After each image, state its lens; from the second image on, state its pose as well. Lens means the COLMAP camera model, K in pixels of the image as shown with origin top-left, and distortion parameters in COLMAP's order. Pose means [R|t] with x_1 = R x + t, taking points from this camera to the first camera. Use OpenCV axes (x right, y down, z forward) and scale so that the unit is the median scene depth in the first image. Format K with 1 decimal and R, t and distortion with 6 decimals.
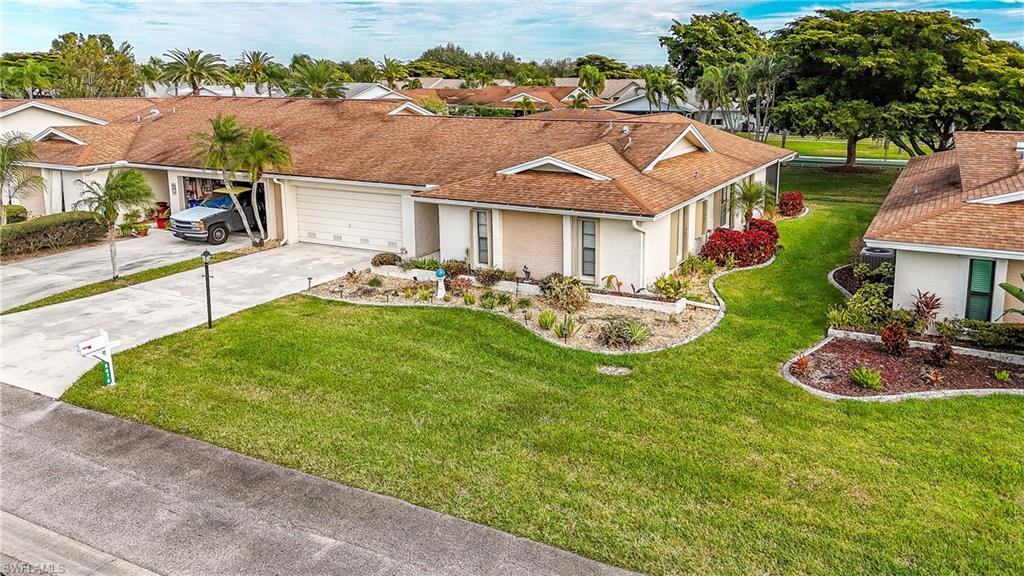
lens RADIAL K [[778.4, 0, 554.4], [0, 778.4, 287.9], [0, 0, 1]] dist [0.058494, -0.002617]
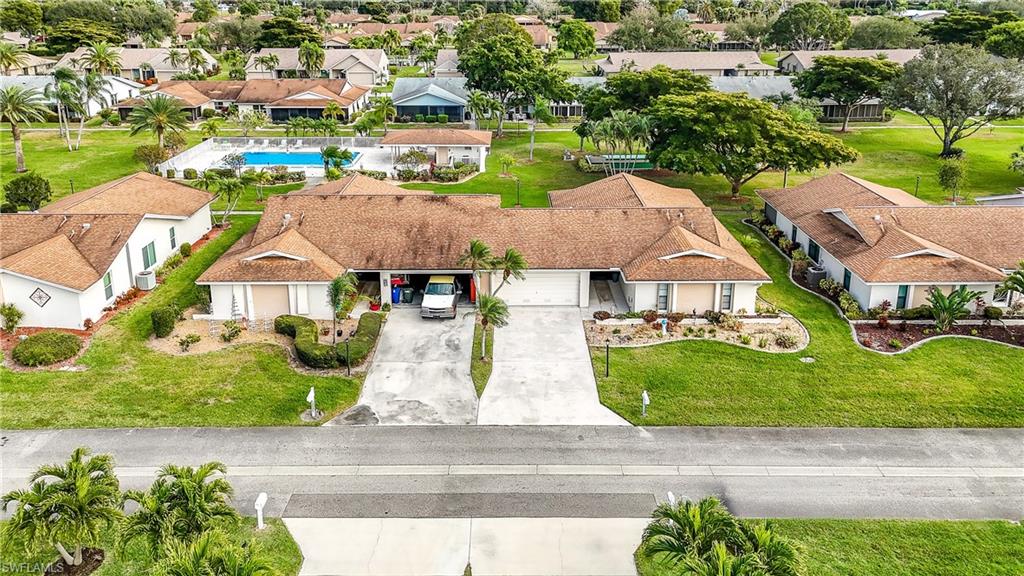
lens RADIAL K [[767.9, 0, 512.0], [0, 767.9, 288.0], [0, 0, 1]] dist [0.009087, -0.005297]
pose [[0.897915, -0.171509, 0.405381, -1.539399], [0.126067, 0.982589, 0.136478, -0.506760], [-0.421730, -0.071440, 0.903903, -0.666777]]
